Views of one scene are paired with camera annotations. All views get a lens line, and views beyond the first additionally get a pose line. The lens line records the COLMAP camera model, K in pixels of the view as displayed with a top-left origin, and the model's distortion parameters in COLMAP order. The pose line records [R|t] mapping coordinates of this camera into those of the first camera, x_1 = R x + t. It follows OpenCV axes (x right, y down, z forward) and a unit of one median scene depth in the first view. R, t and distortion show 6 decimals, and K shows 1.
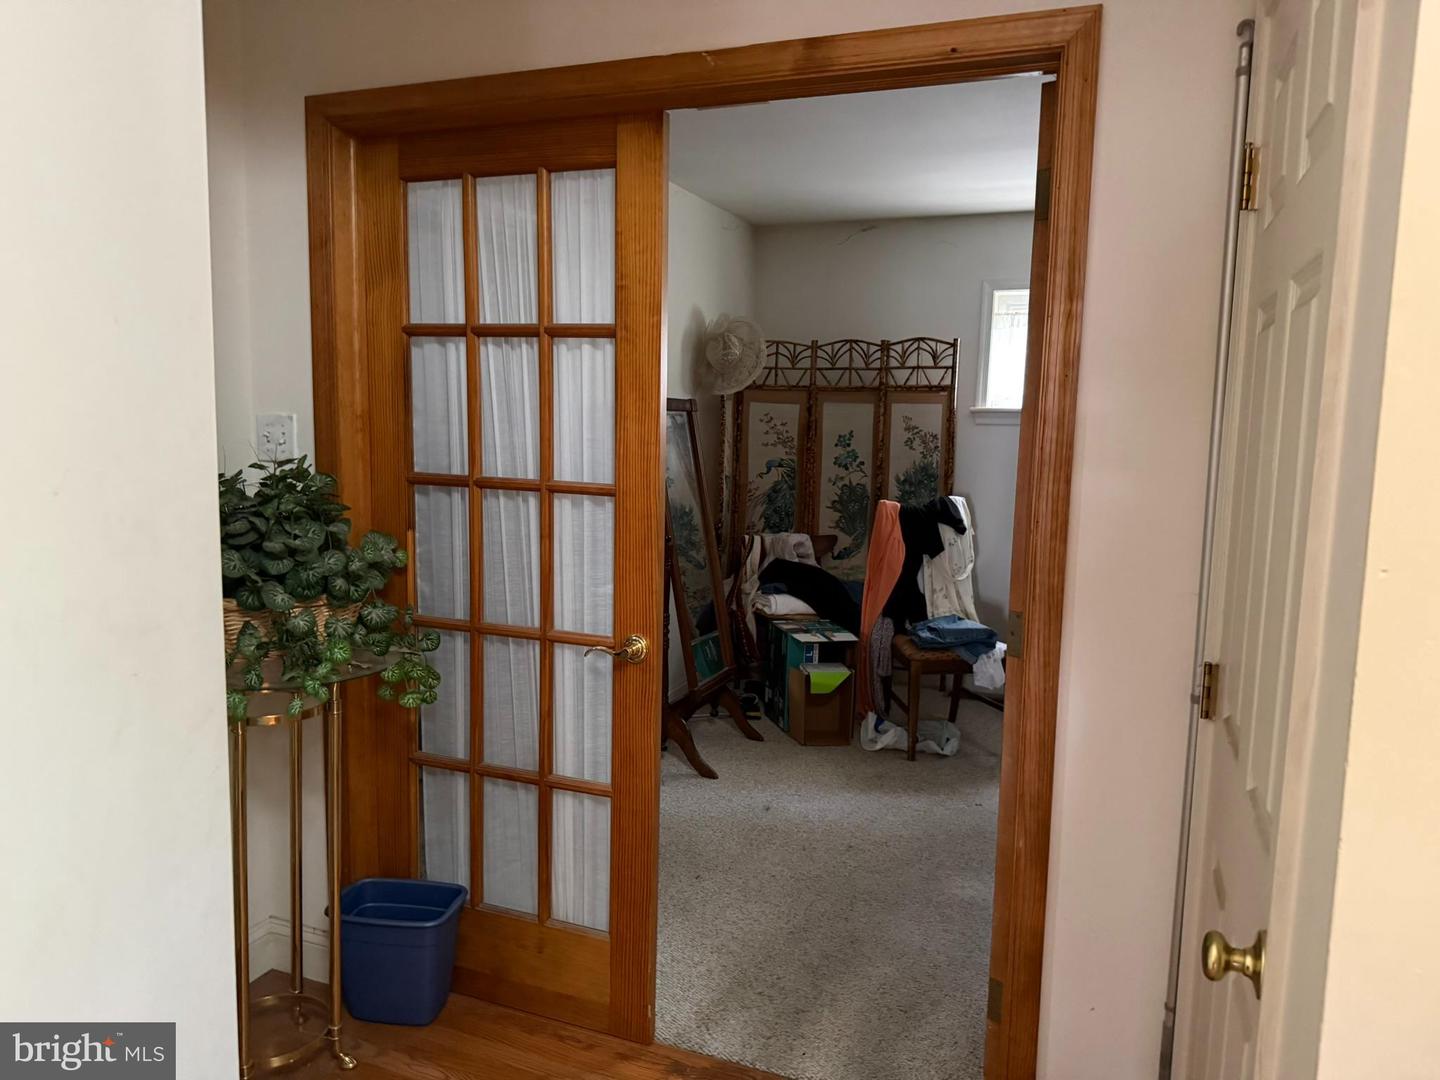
lens RADIAL K [[1006.2, 0, 720.0], [0, 1006.2, 540.0], [0, 0, 1]] dist [0.086664, -0.118563]
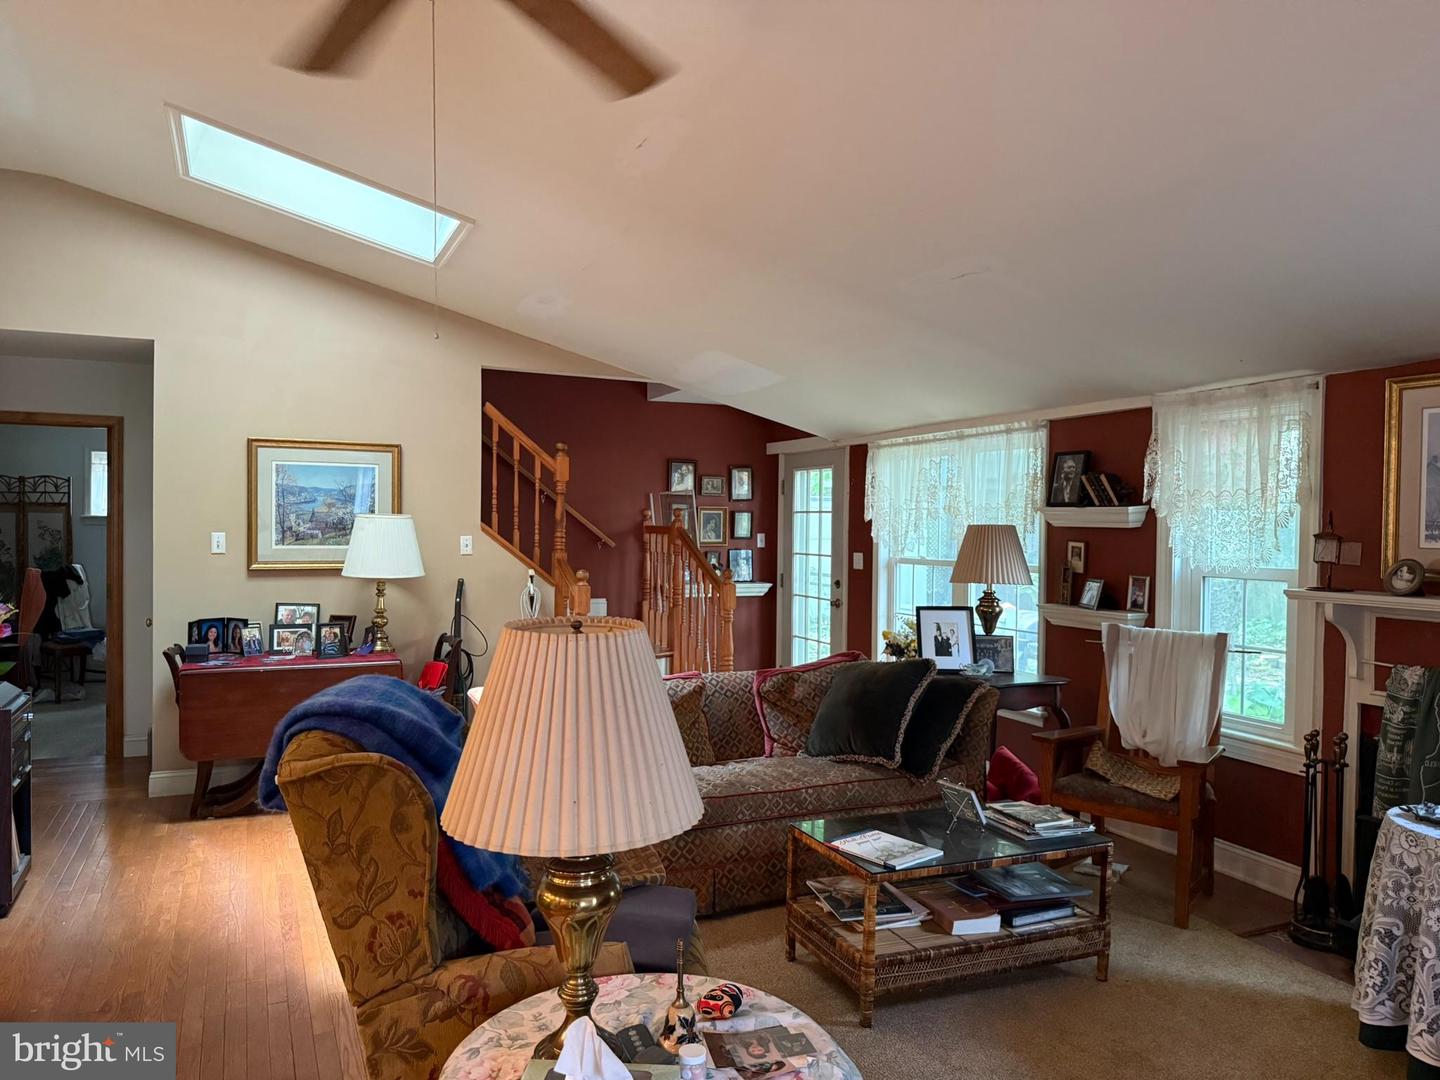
lens RADIAL K [[1006.2, 0, 720.0], [0, 1006.2, 540.0], [0, 0, 1]] dist [0.086664, -0.118563]
pose [[0.688041, -0.025008, 0.725240, -0.298038], [0.091130, 0.994472, -0.052165, 0.113482], [-0.719927, 0.101983, 0.686517, -1.088896]]
